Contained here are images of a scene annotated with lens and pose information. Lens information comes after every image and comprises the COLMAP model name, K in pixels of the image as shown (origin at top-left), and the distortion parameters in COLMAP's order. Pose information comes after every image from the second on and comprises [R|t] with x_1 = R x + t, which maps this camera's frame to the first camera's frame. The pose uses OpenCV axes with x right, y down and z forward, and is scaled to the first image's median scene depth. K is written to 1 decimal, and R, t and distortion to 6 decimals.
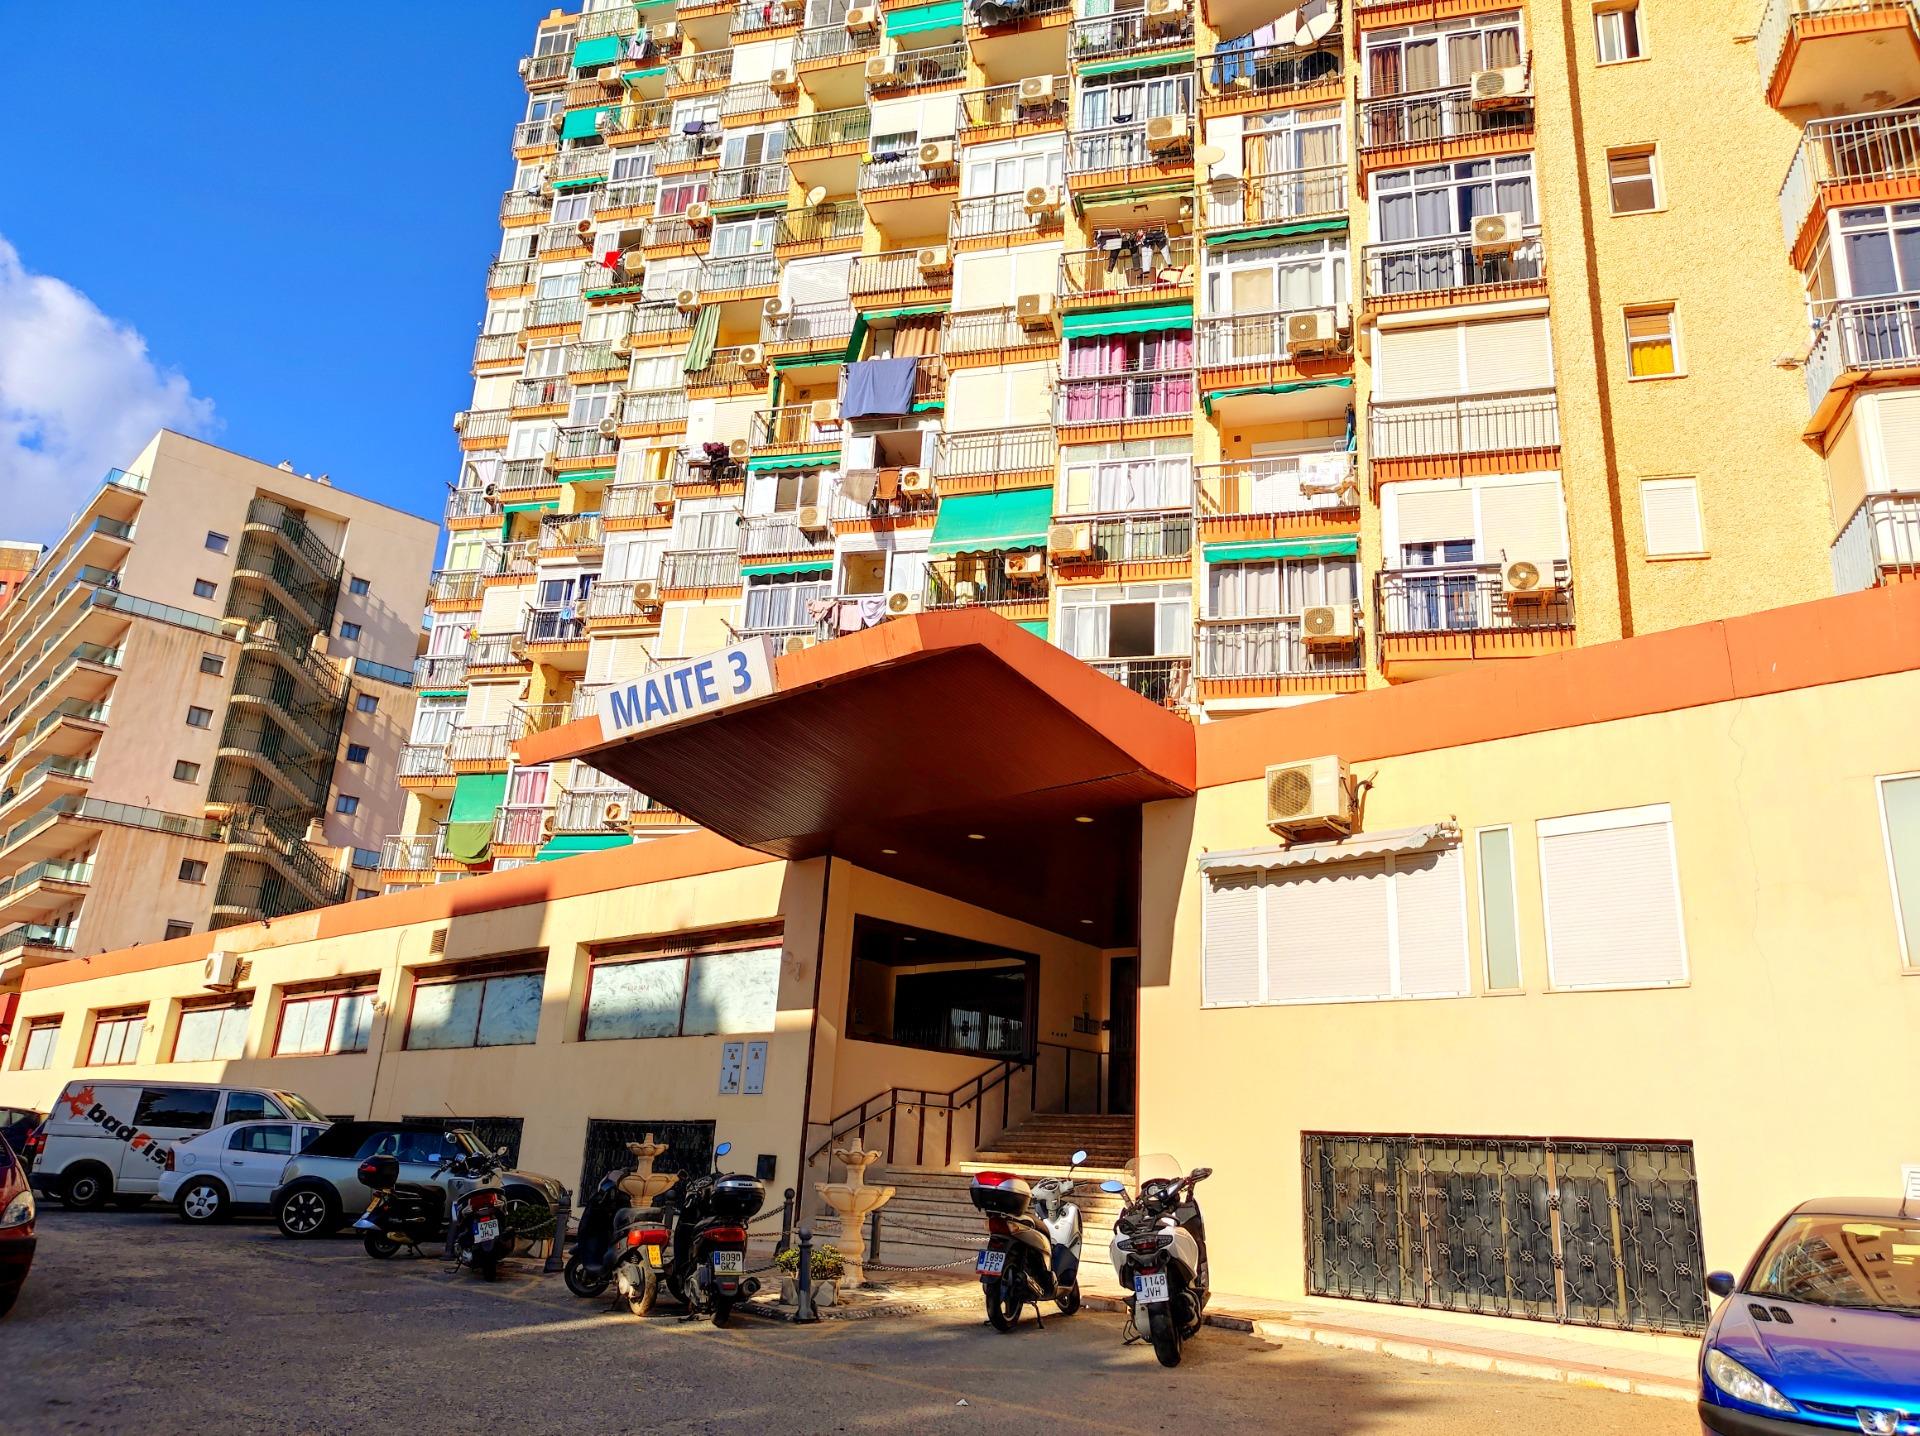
lens RADIAL K [[1405.9, 0, 962.2], [0, 1405.9, 722.4], [0, 0, 1]] dist [0.009045, -0.003228]
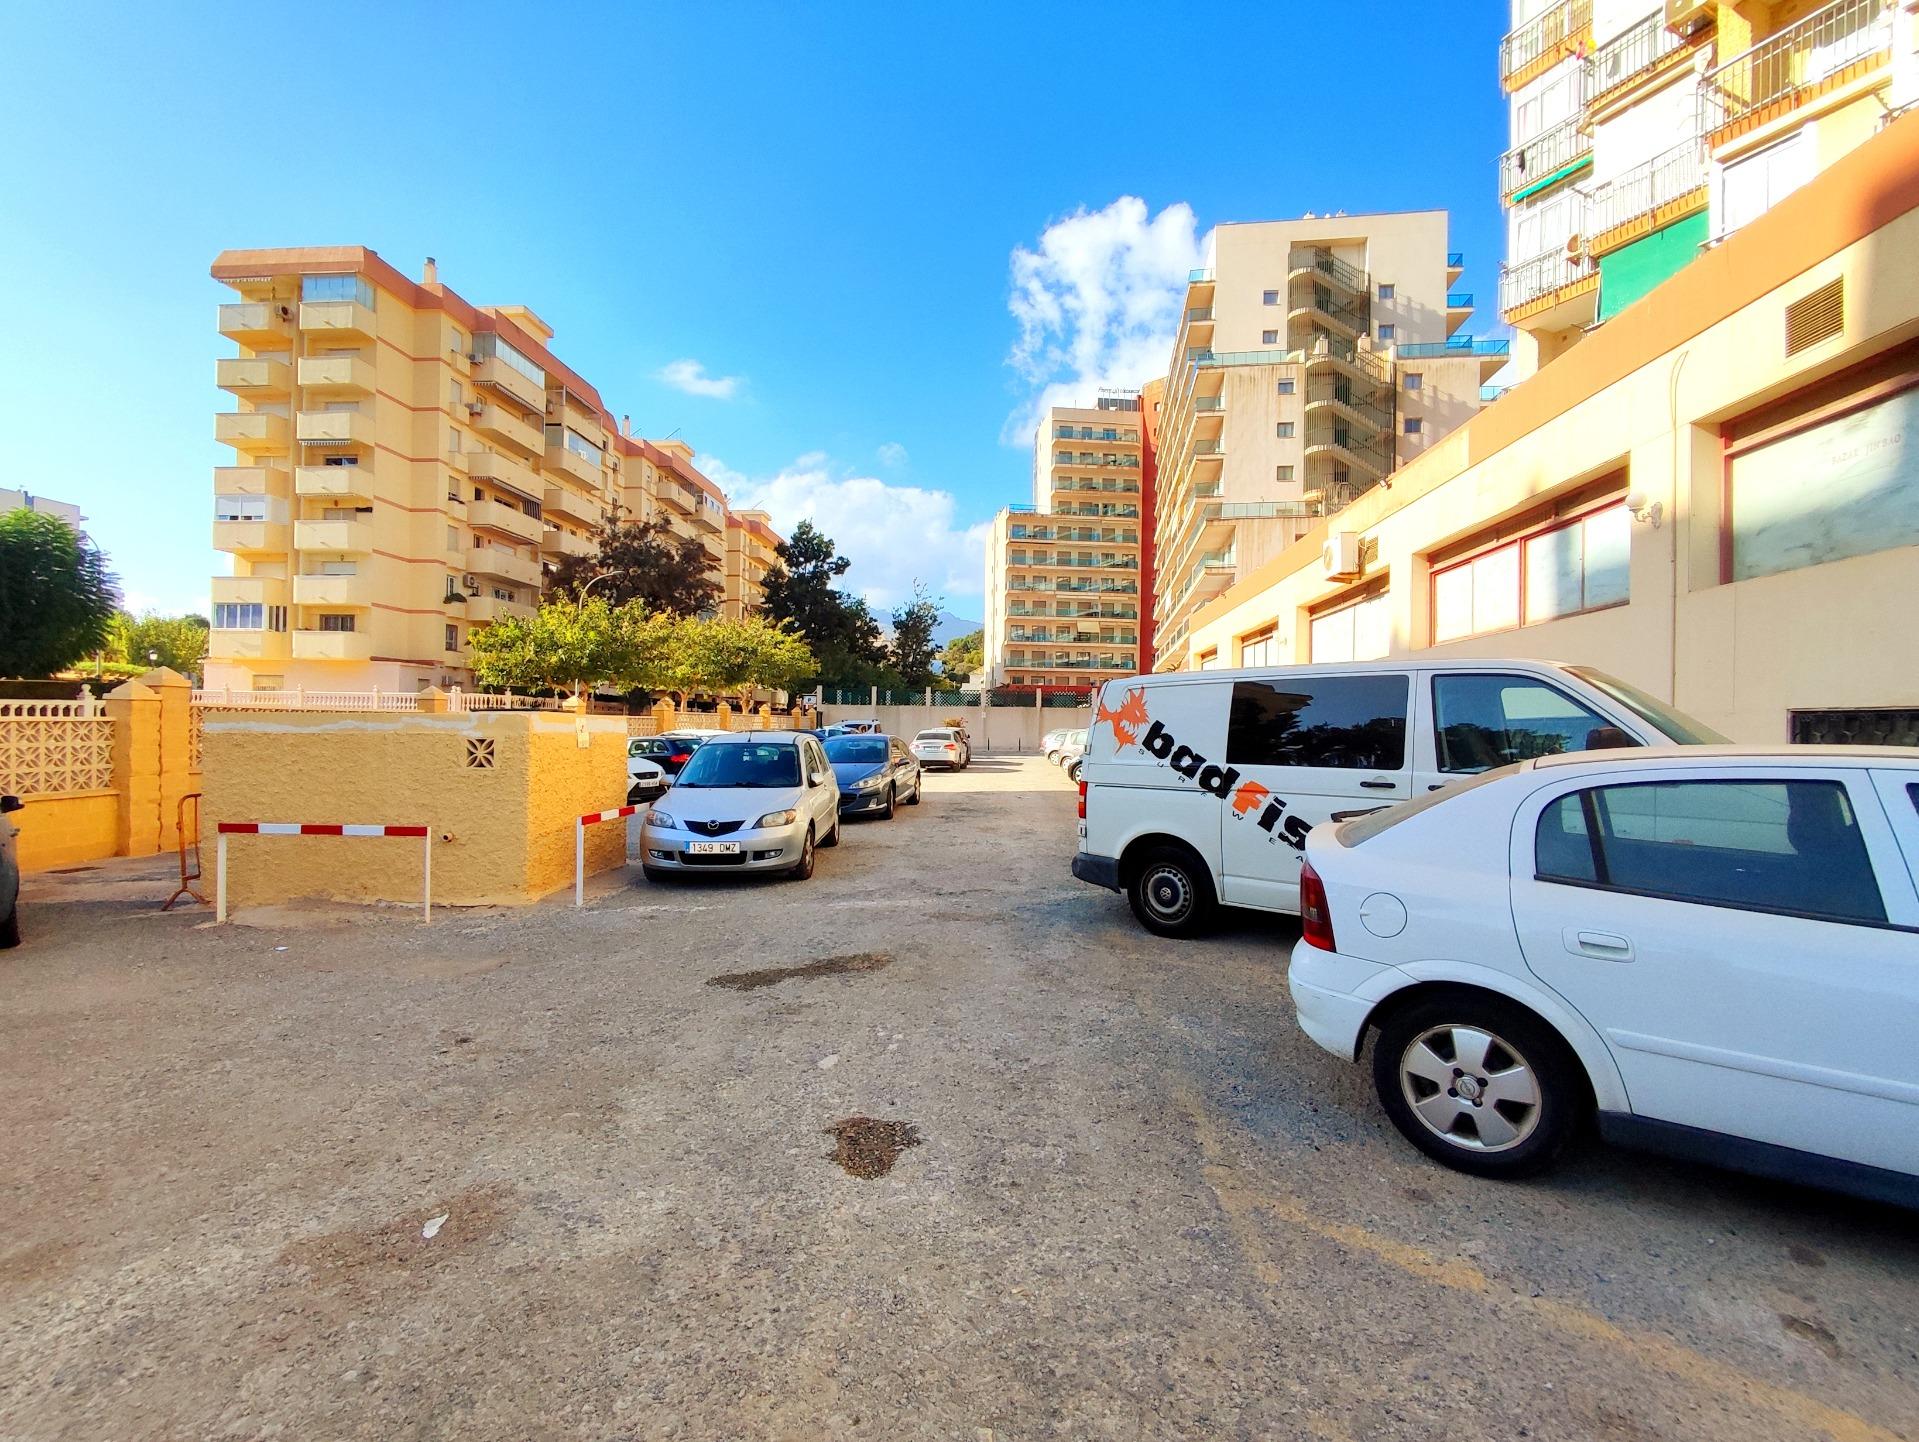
lens RADIAL K [[864.1, 0, 963.3], [0, 864.1, 726.7], [0, 0, 1]] dist [-0.013619, -0.000622]
pose [[0.623569, -0.046450, -0.780387, -0.221600], [0.261344, 0.953188, 0.152092, 0.109706], [0.736791, -0.298789, 0.606518, 0.403331]]
